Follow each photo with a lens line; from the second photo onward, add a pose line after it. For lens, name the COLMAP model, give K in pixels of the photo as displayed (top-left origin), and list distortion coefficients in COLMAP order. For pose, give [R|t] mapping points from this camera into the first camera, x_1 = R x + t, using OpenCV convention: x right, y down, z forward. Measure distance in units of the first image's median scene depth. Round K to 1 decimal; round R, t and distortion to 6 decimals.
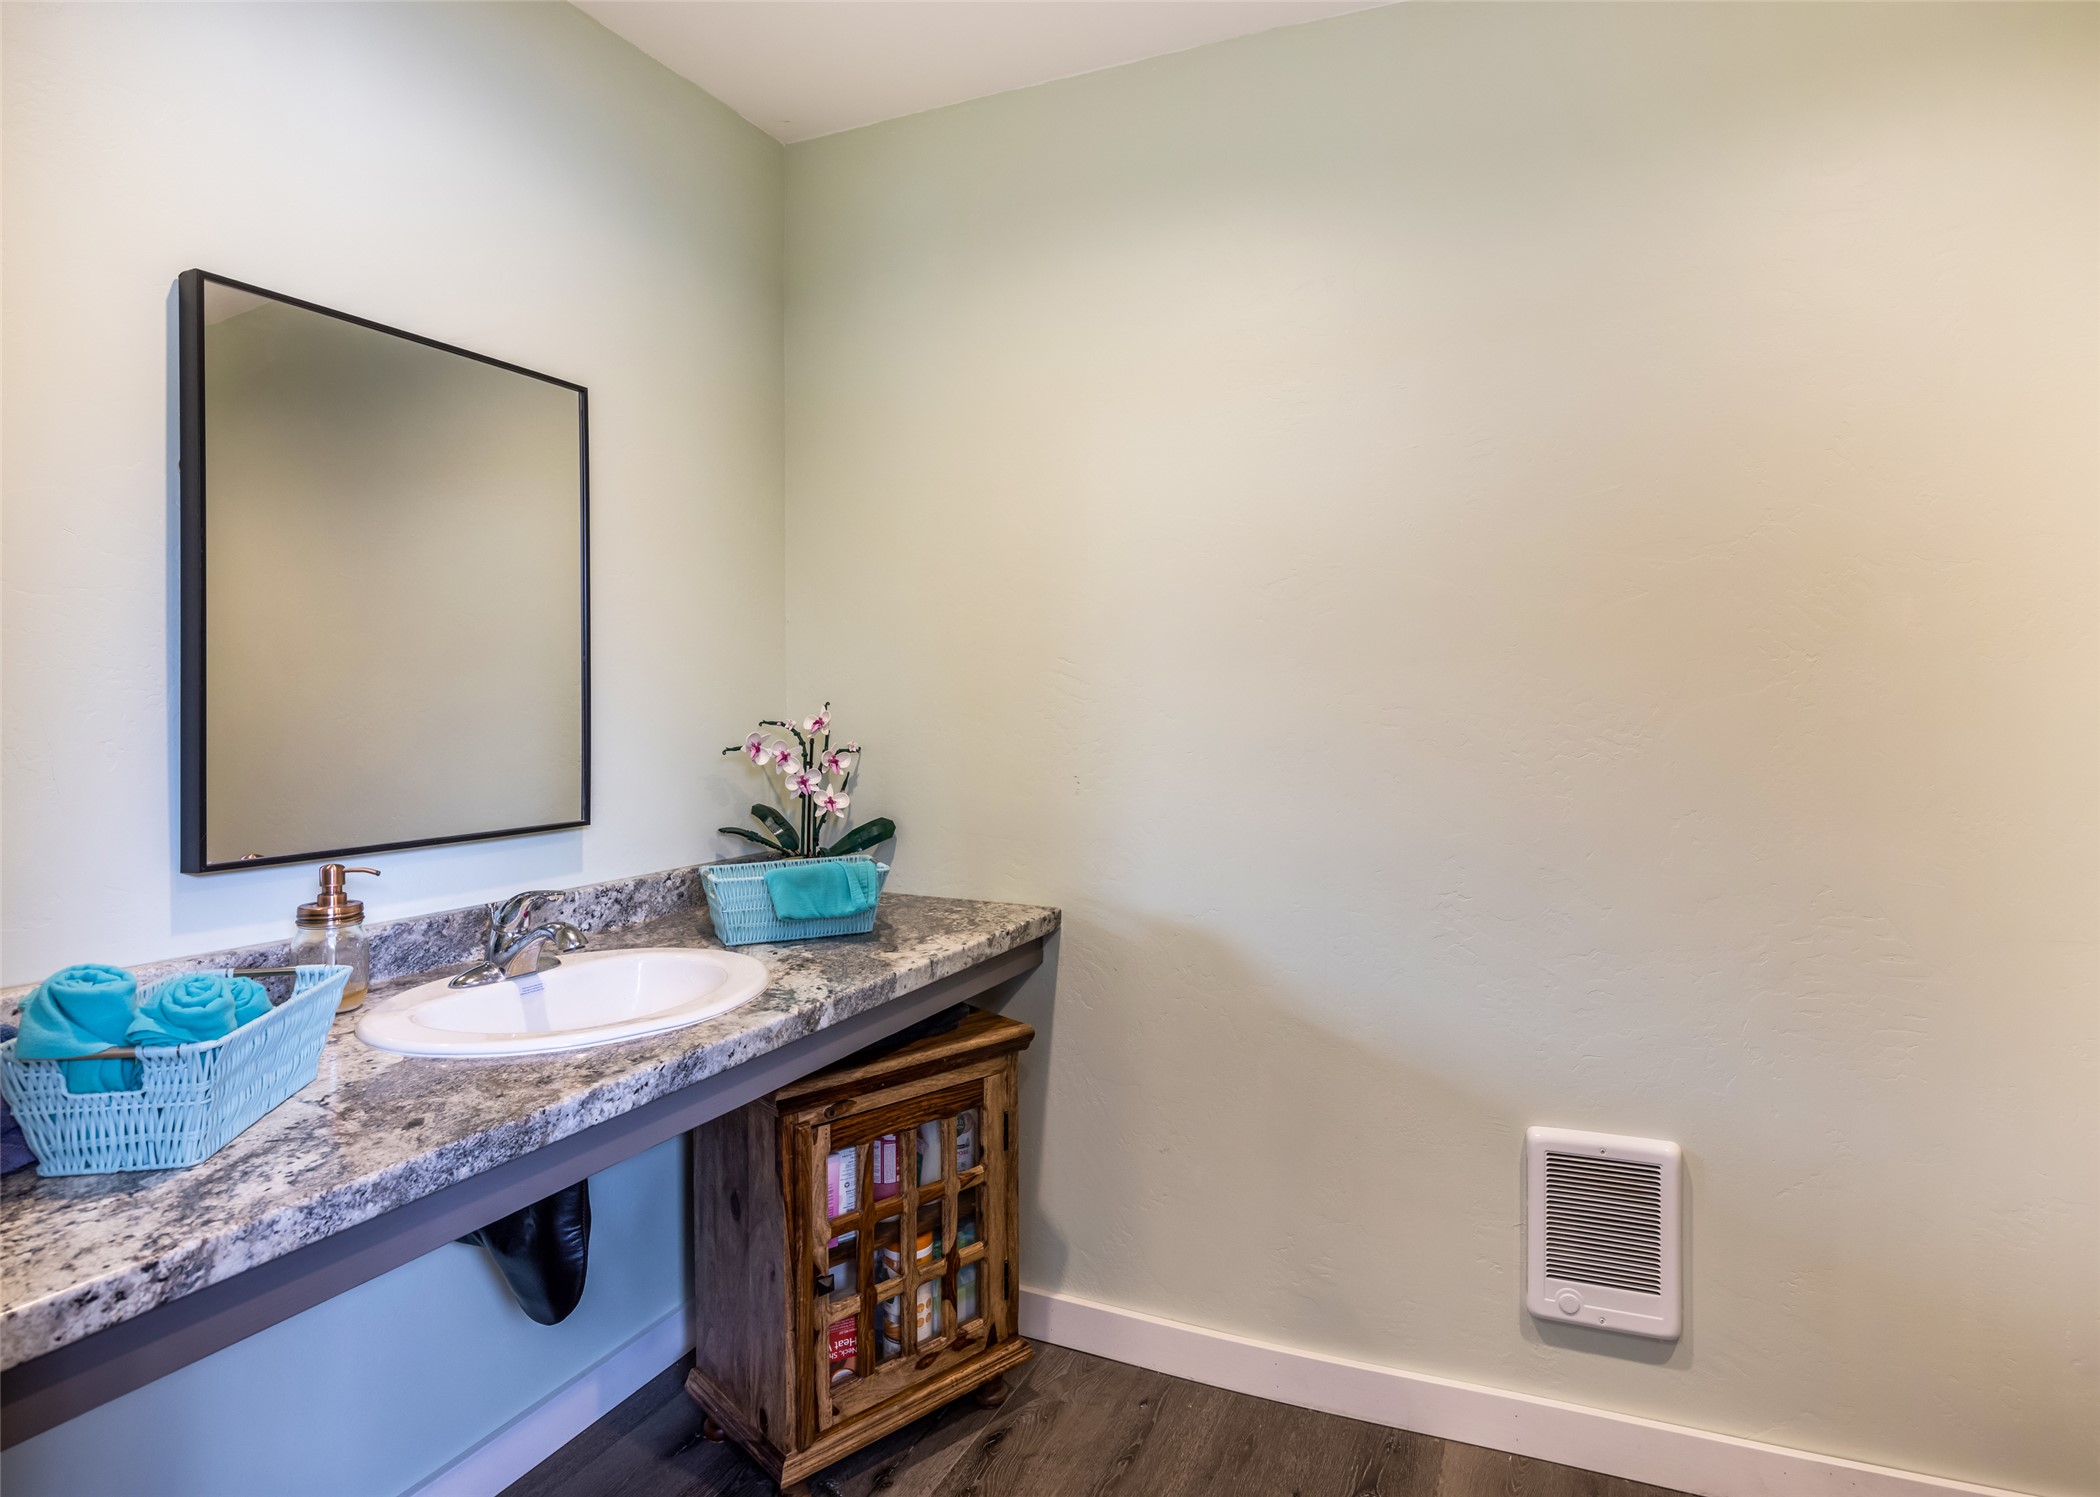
lens RADIAL K [[1109.5, 0, 1050.0], [0, 1109.5, 748.5], [0, 0, 1]] dist [0.000324, 0.000014]
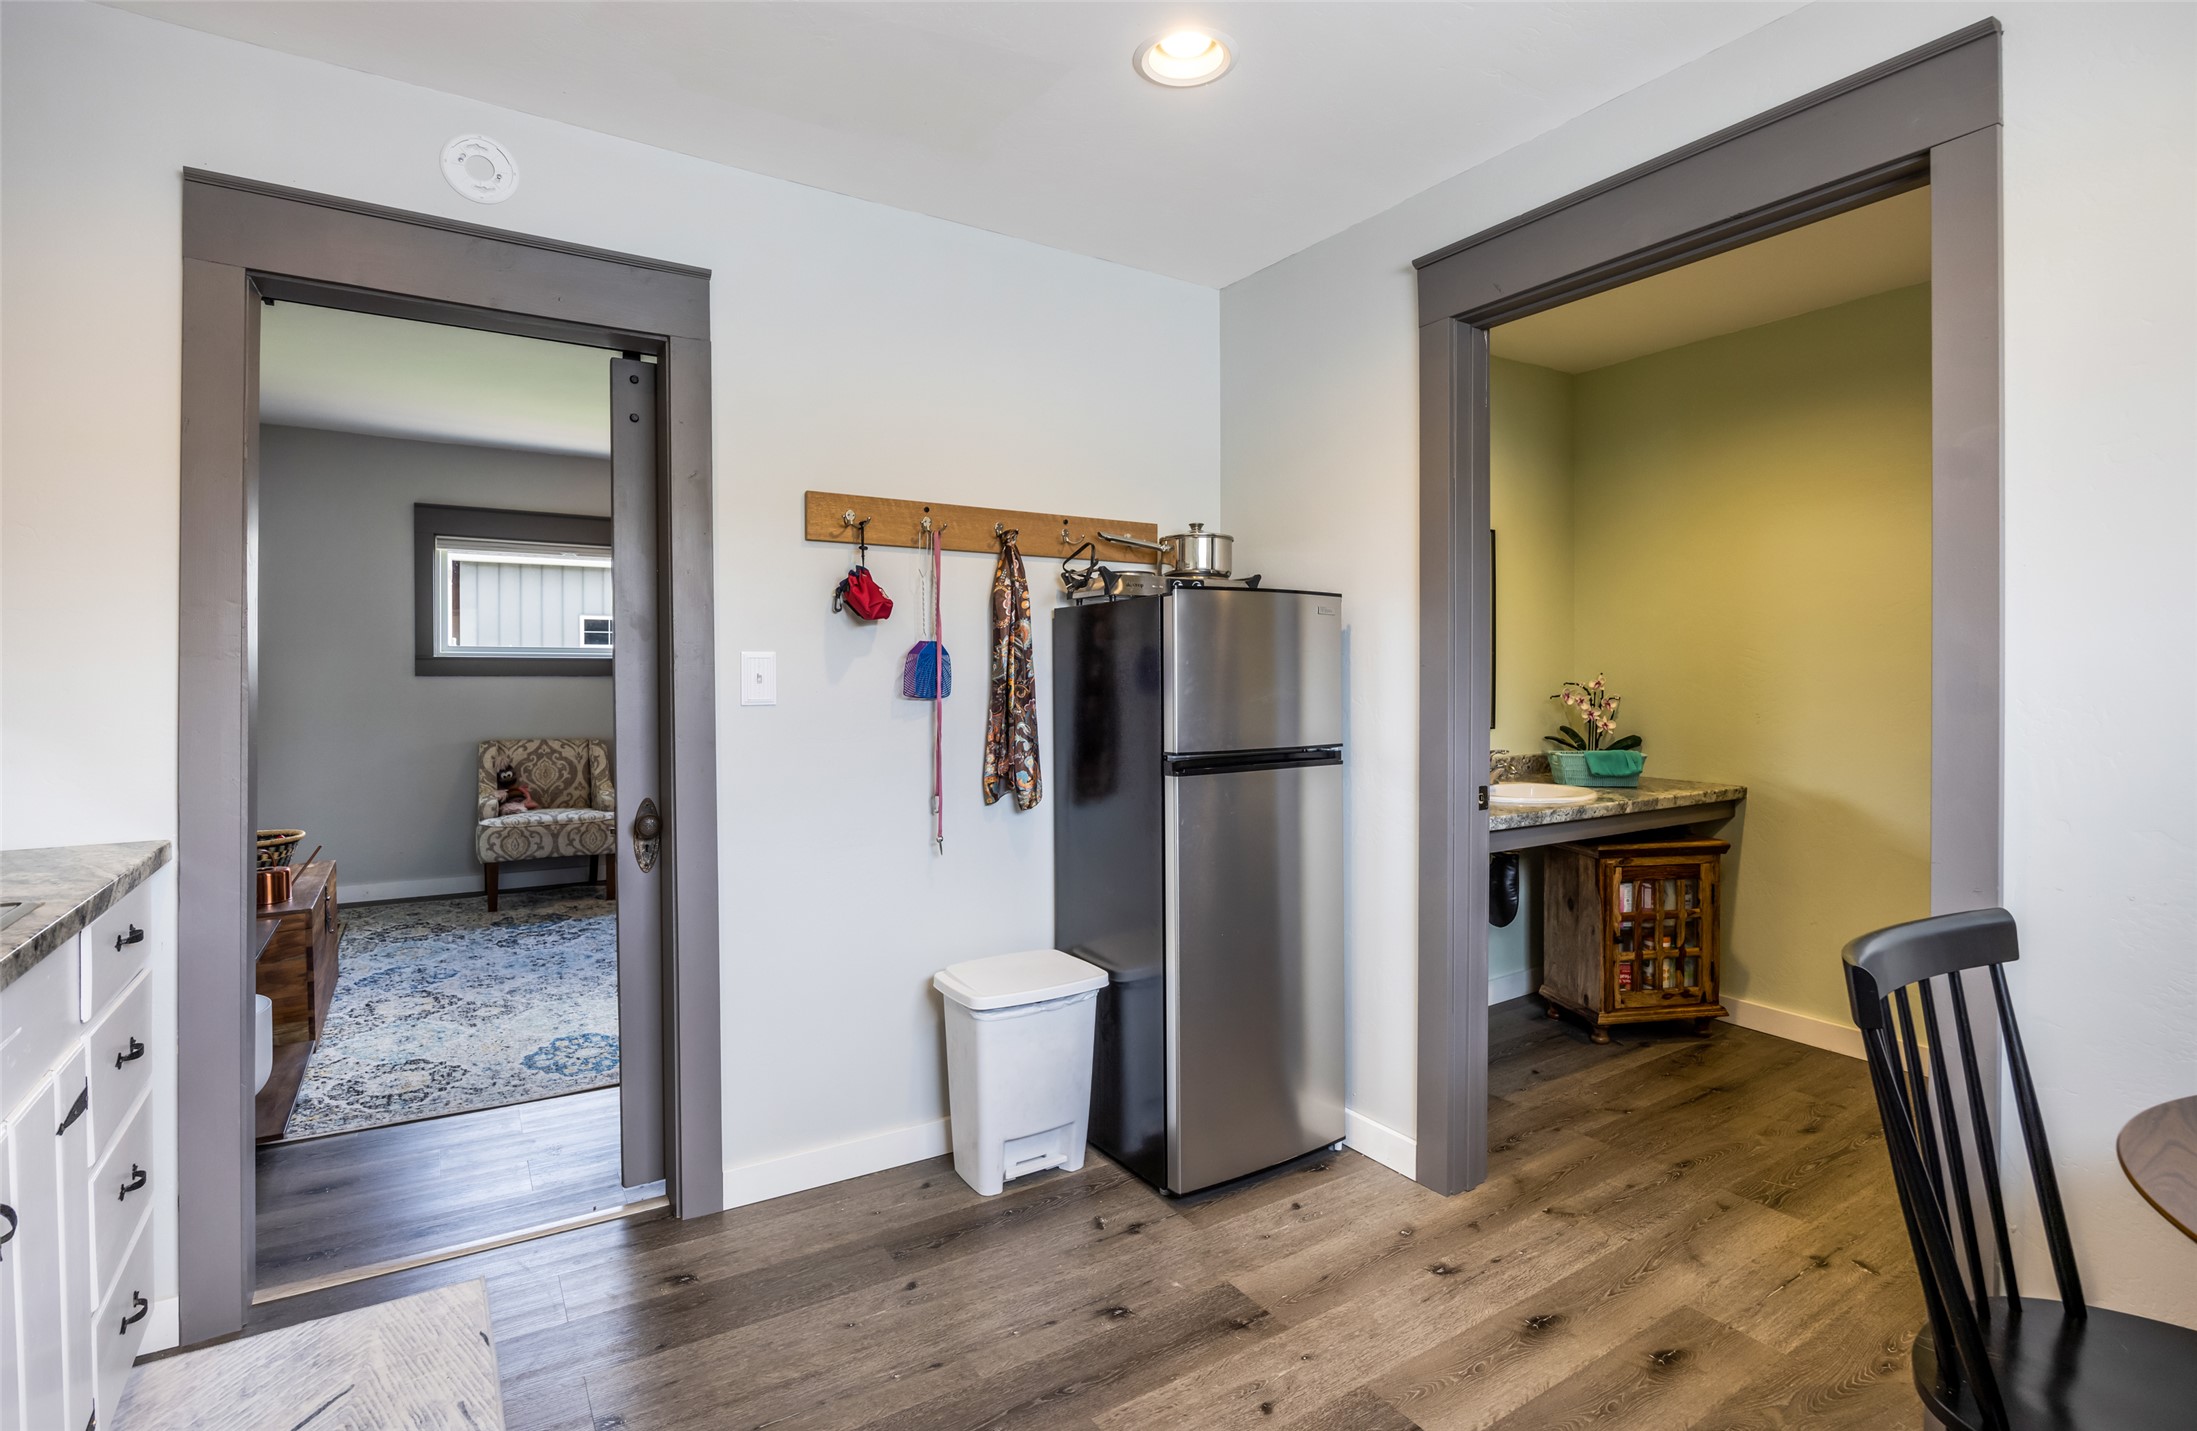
lens RADIAL K [[1056.2, 0, 1096.1], [0, 1056.2, 683.7], [0, 0, 1]] dist [-0.001750, -0.000270]
pose [[0.857155, 0.007817, -0.515000, -0.017198], [-0.022387, 0.999505, -0.022089, 0.043830], [0.514572, 0.030463, 0.856906, -1.198182]]
